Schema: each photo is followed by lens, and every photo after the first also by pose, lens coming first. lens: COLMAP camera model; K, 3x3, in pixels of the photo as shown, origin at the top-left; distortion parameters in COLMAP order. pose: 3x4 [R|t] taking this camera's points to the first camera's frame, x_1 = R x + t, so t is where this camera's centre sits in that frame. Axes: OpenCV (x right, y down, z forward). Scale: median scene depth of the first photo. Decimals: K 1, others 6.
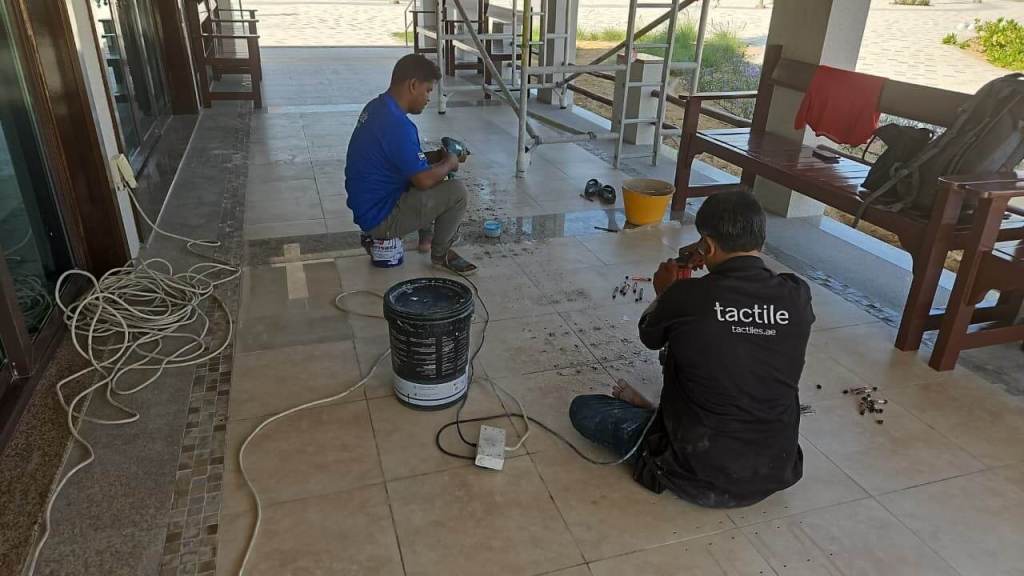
lens RADIAL K [[691.8, 0, 510.8], [0, 691.8, 291.6], [0, 0, 1]] dist [0.035398, -0.031481]
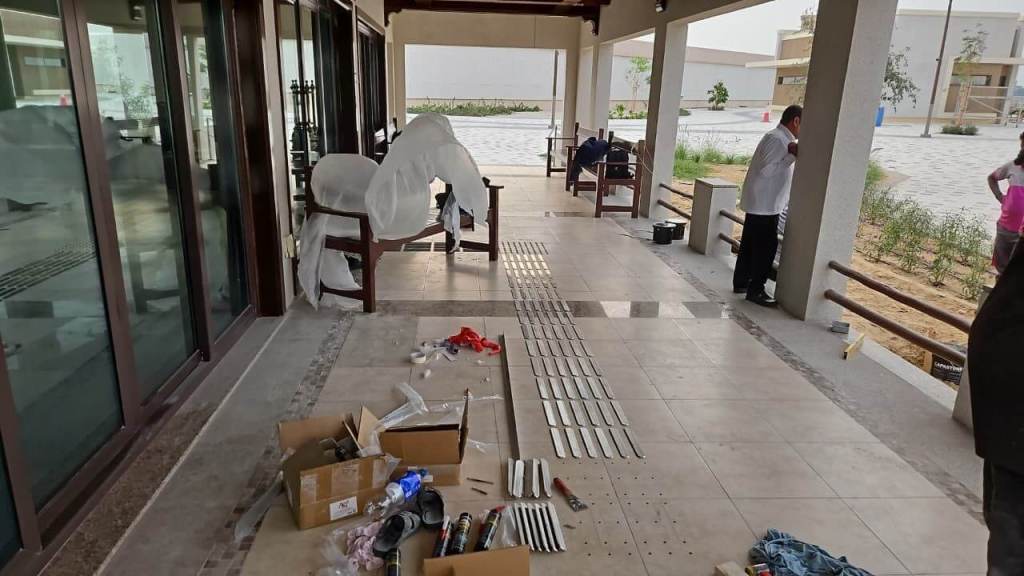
lens RADIAL K [[691.8, 0, 505.8], [0, 691.8, 291.7], [0, 0, 1]] dist [0.035398, -0.031481]
pose [[0.968862, 0.072080, -0.236877, 0.310857], [-0.108161, 0.983790, -0.143034, 0.110524], [0.222727, 0.164201, 0.960953, -0.379857]]
